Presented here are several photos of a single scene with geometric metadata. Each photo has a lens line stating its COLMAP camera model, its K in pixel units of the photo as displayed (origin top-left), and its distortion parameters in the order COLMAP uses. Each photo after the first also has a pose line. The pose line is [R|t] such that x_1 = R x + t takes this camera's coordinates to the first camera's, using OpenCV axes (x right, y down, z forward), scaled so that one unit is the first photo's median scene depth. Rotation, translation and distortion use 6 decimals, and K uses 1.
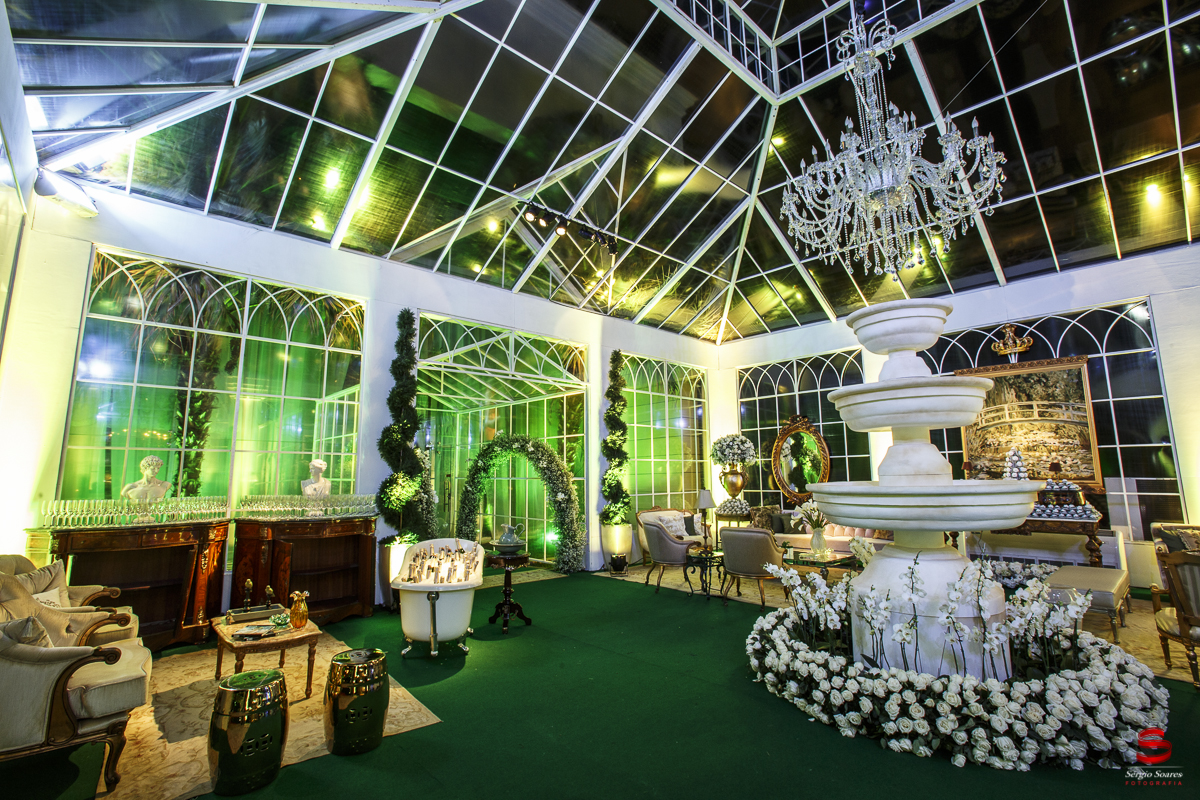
lens RADIAL K [[551.0, 0, 600.0], [0, 551.0, 400.0], [0, 0, 1]] dist [-0.064331, 0.026970]
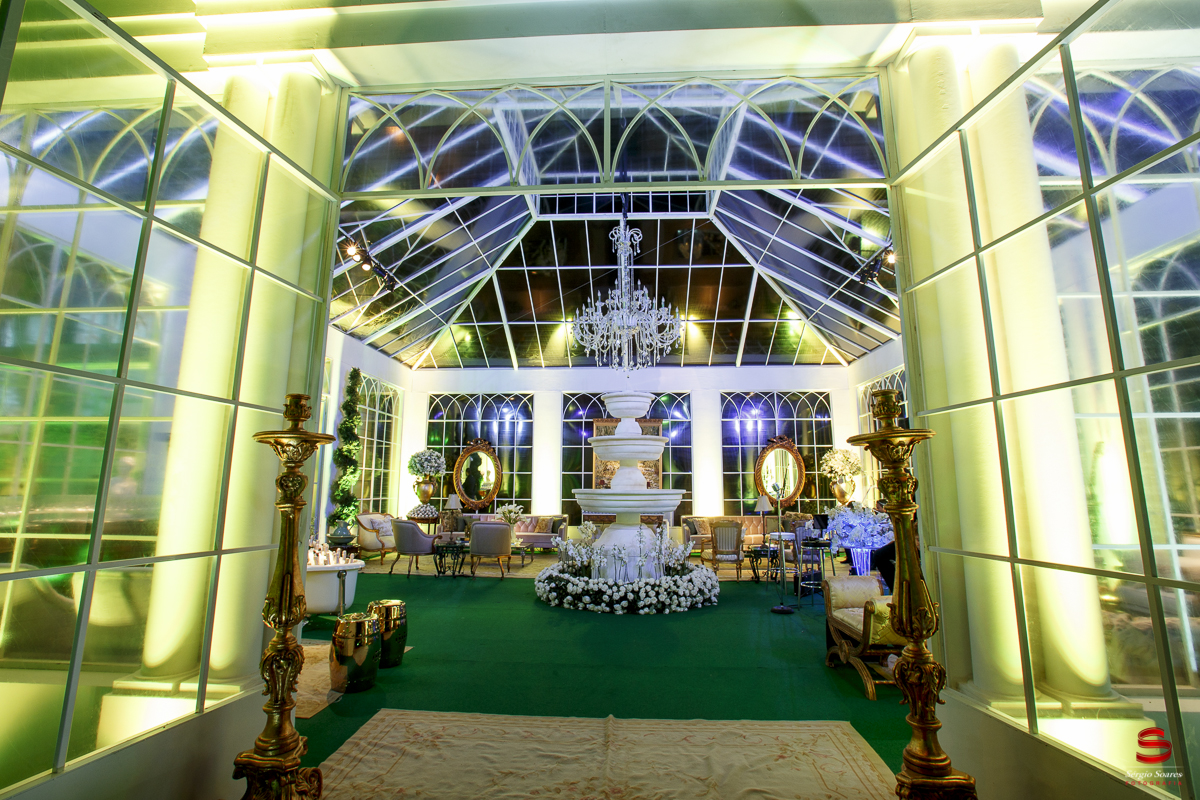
lens RADIAL K [[571.4, 0, 602.8], [0, 571.4, 386.9], [0, 0, 1]] dist [-0.045758, 0.000995]
pose [[0.715047, 0.137170, 0.685486, -0.491248], [-0.108791, 0.990449, -0.084713, -0.012456], [-0.690559, -0.014001, 0.723141, -0.204272]]
